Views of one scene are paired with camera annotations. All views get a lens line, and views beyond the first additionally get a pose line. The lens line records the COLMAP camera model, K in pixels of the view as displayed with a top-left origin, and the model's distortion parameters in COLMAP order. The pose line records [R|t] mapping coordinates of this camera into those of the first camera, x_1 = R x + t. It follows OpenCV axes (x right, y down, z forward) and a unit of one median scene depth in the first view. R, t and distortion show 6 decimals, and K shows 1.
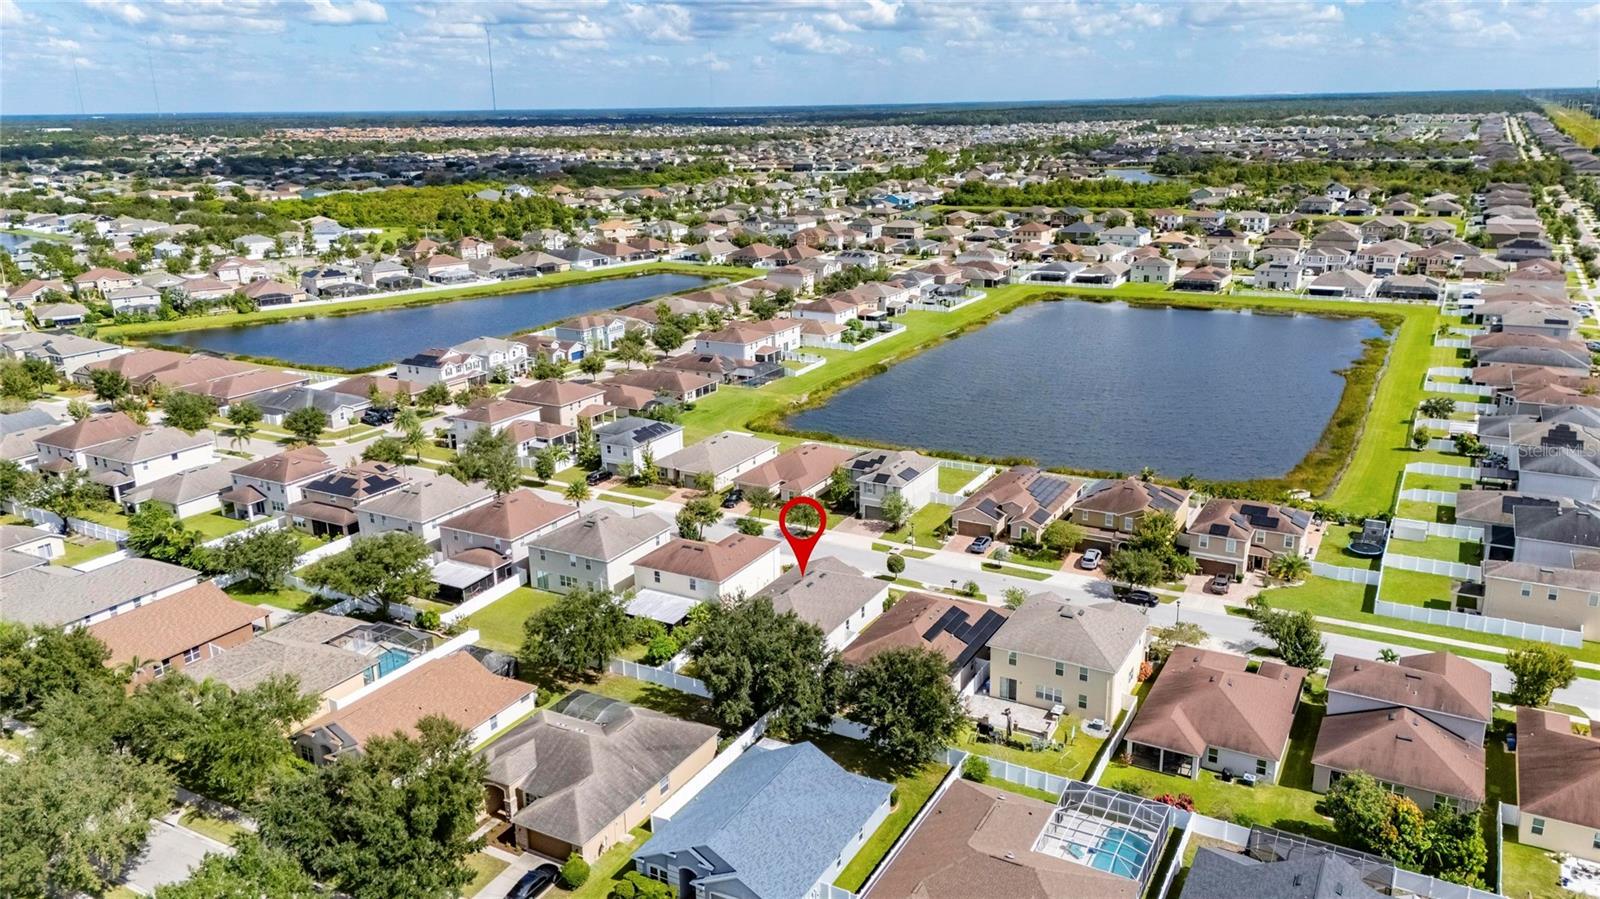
lens RADIAL K [[1174.1, 0, 790.7], [0, 1174.1, 441.7], [0, 0, 1]] dist [0.074903, -0.074435]
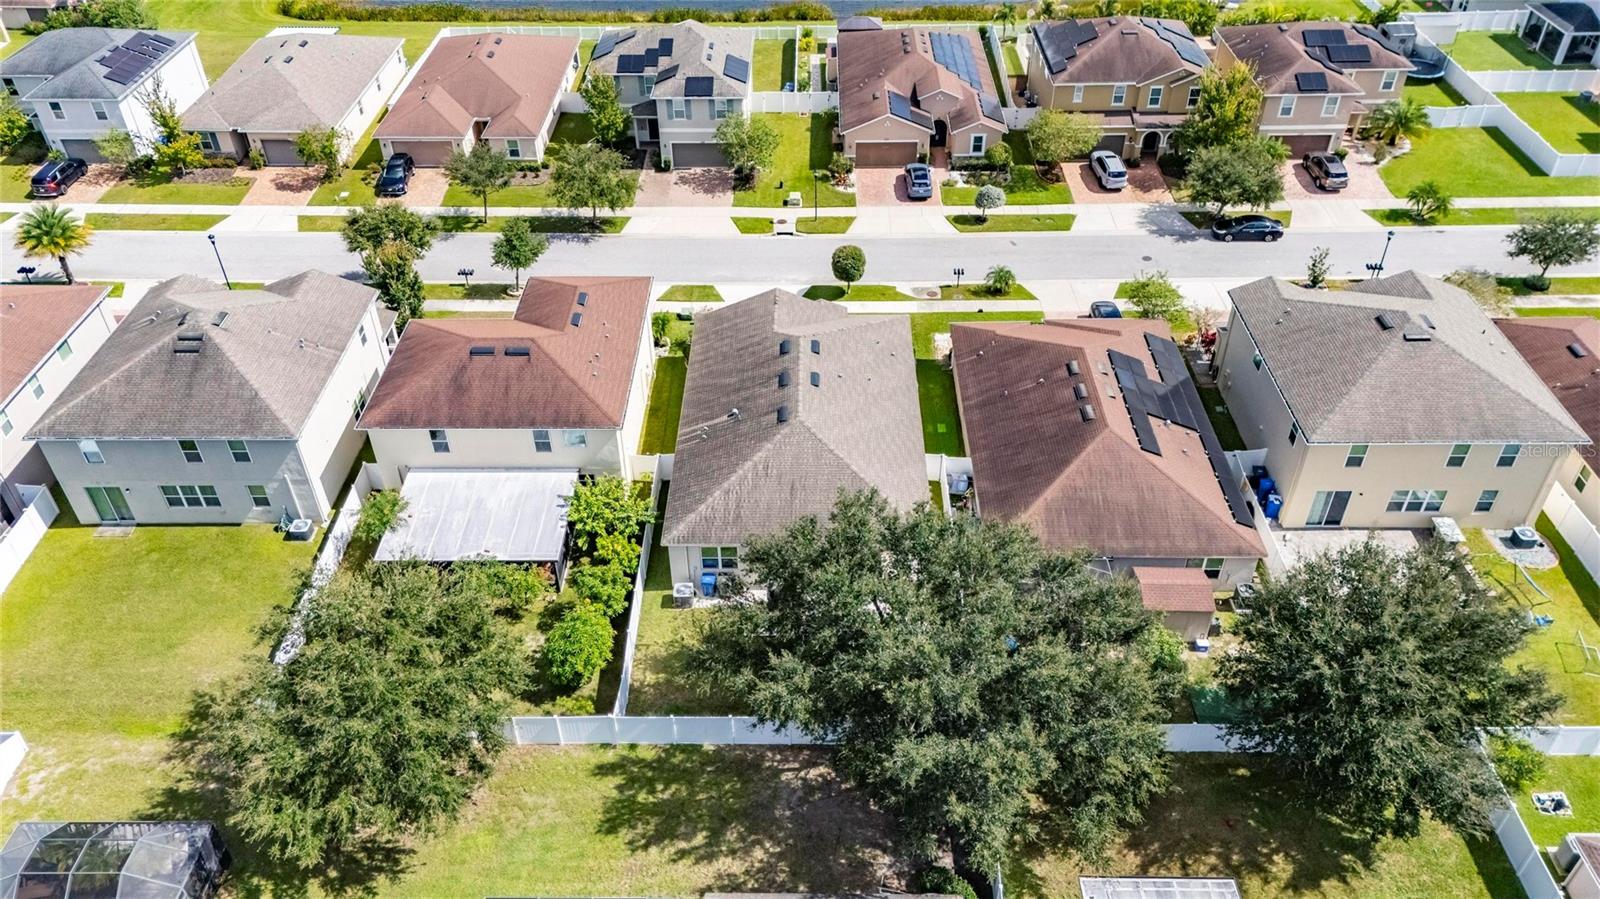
lens RADIAL K [[1174.1, 0, 798.6], [0, 1174.1, 457.7], [0, 0, 1]] dist [0.074903, -0.074435]
pose [[0.876675, -0.294234, 0.380614, -0.135790], [0.126941, 0.904601, 0.406918, -0.028542], [-0.464034, -0.308419, 0.830392, 0.490943]]
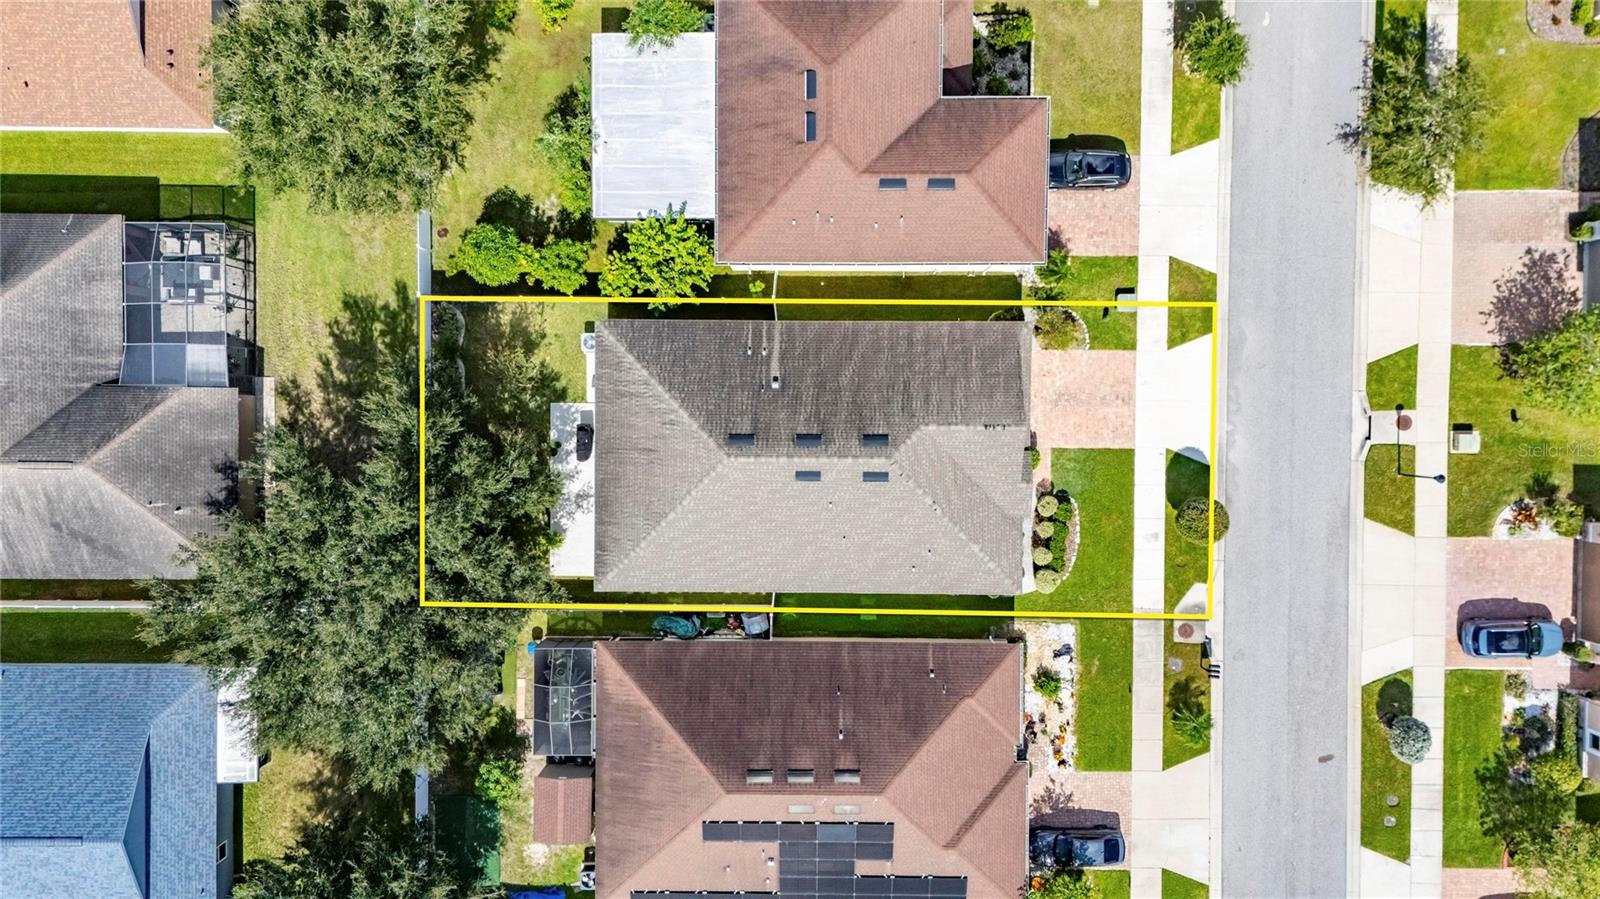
lens RADIAL K [[1174.1, 0, 789.0], [0, 1174.1, 446.3], [0, 0, 1]] dist [0.074903, -0.074435]
pose [[0.486659, 0.872790, 0.037429, -0.008187], [-0.240068, 0.092418, 0.966347, -0.204842], [0.839959, -0.479267, 0.254505, 0.715476]]
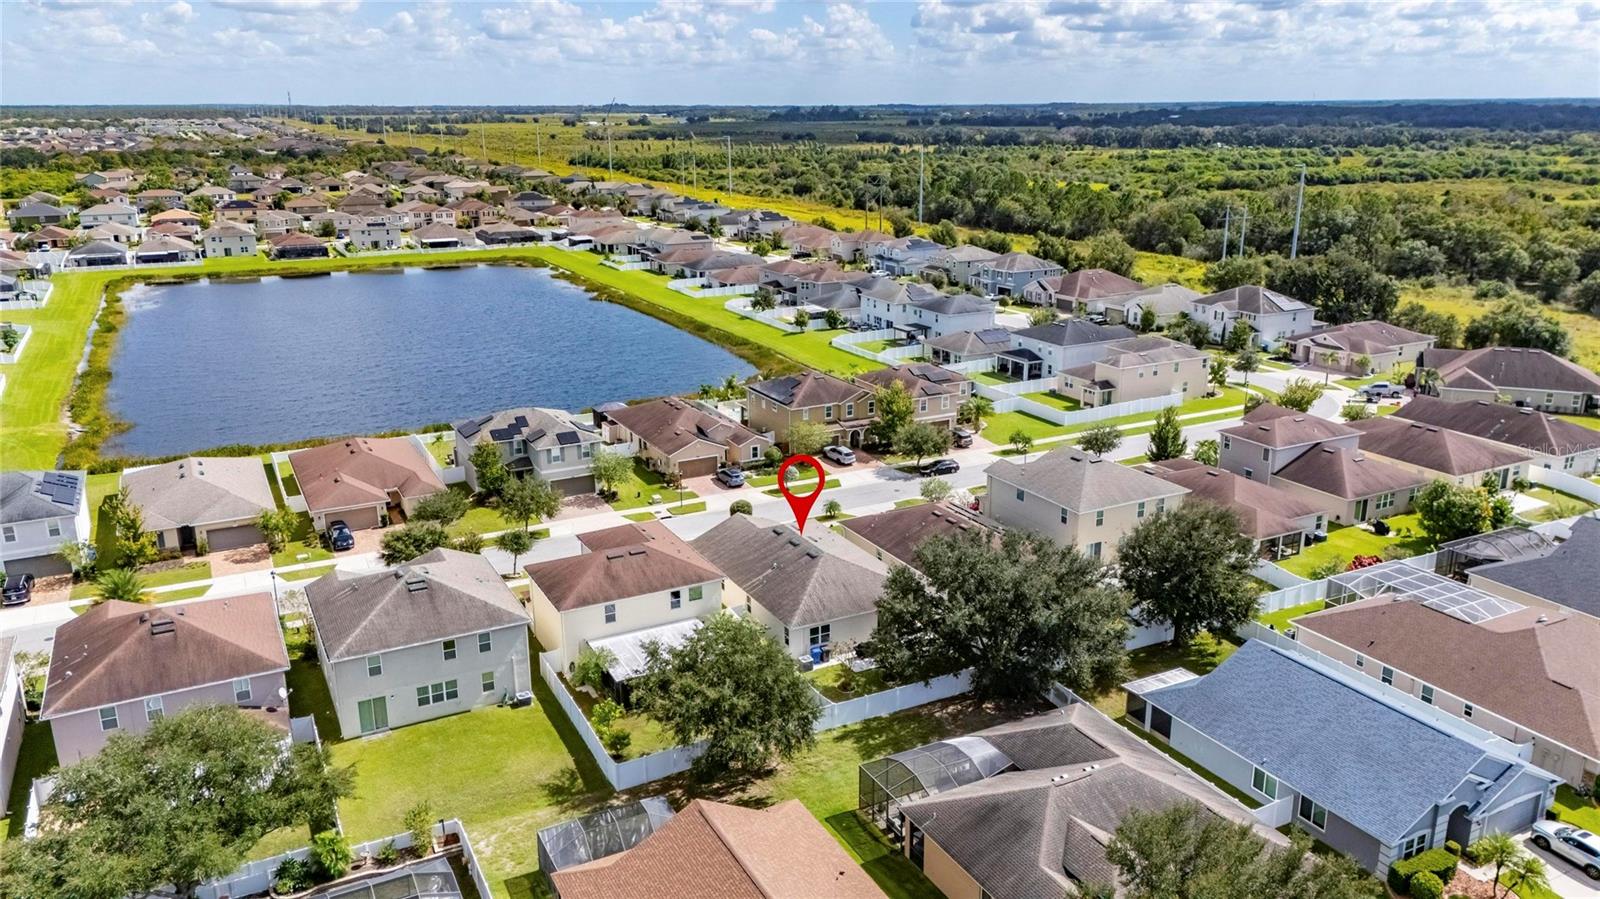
lens RADIAL K [[1174.1, 0, 801.3], [0, 1174.1, 461.7], [0, 0, 1]] dist [0.074903, -0.074435]
pose [[0.542622, -0.229556, 0.808001, -0.443933], [0.227401, 0.966157, 0.121775, -0.010659], [-0.808610, 0.117663, 0.576460, 0.464972]]
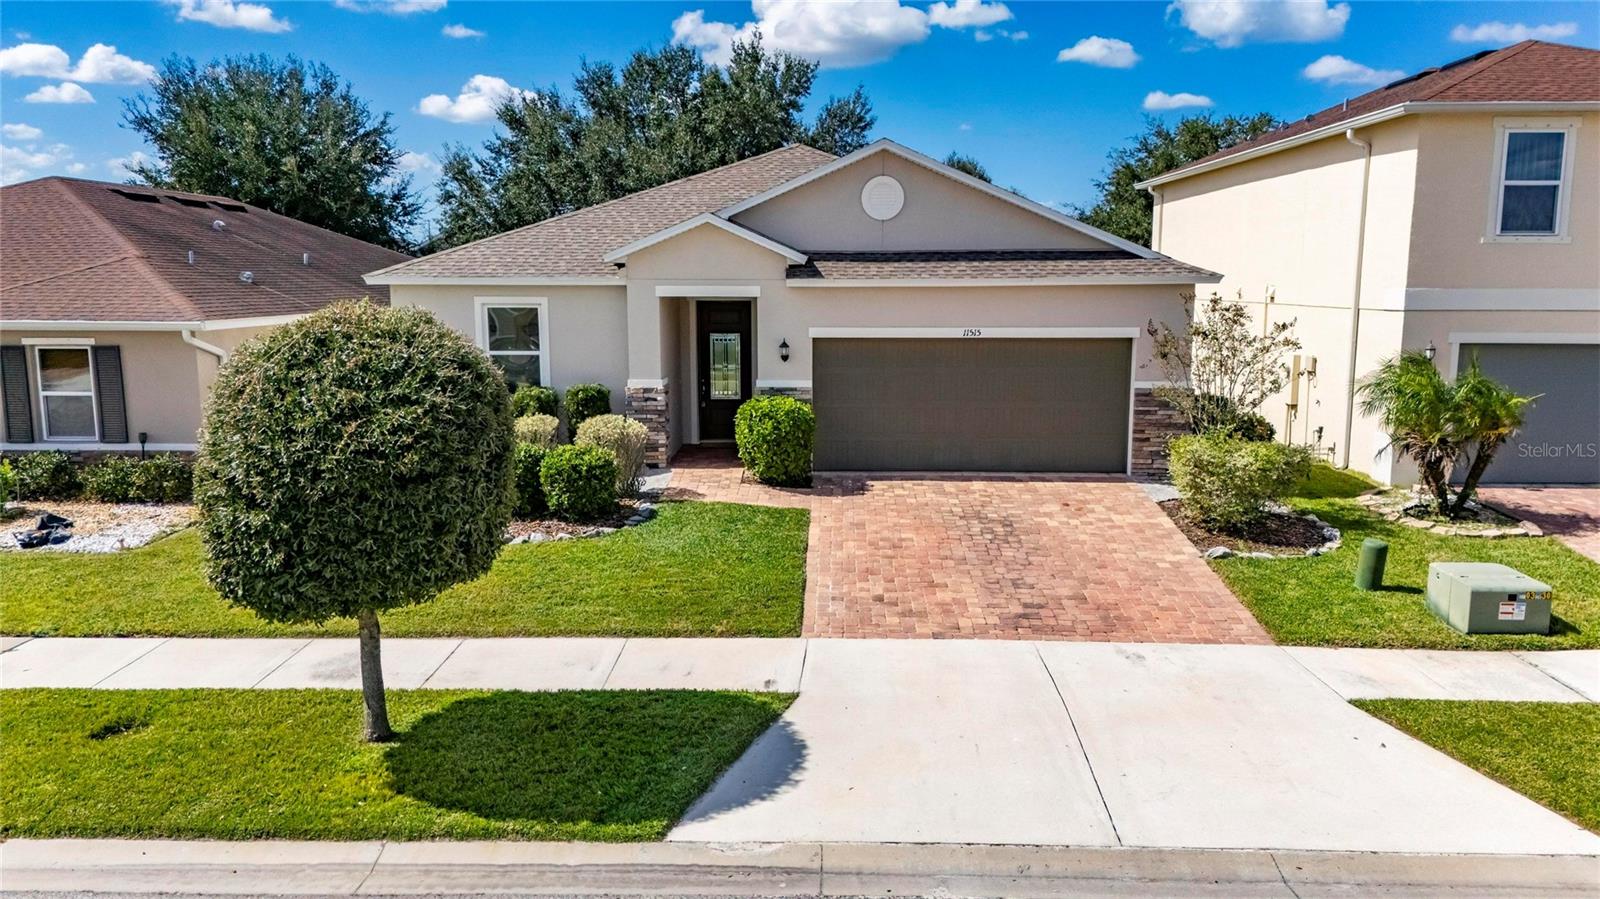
lens RADIAL K [[1174.1, 0, 801.4], [0, 1174.1, 449.1], [0, 0, 1]] dist [0.074903, -0.074435]
pose [[-0.883097, 0.086319, -0.461183, 0.087245], [-0.113596, 0.914353, 0.388657, 0.067848], [0.455232, 0.395610, -0.797657, 0.942132]]
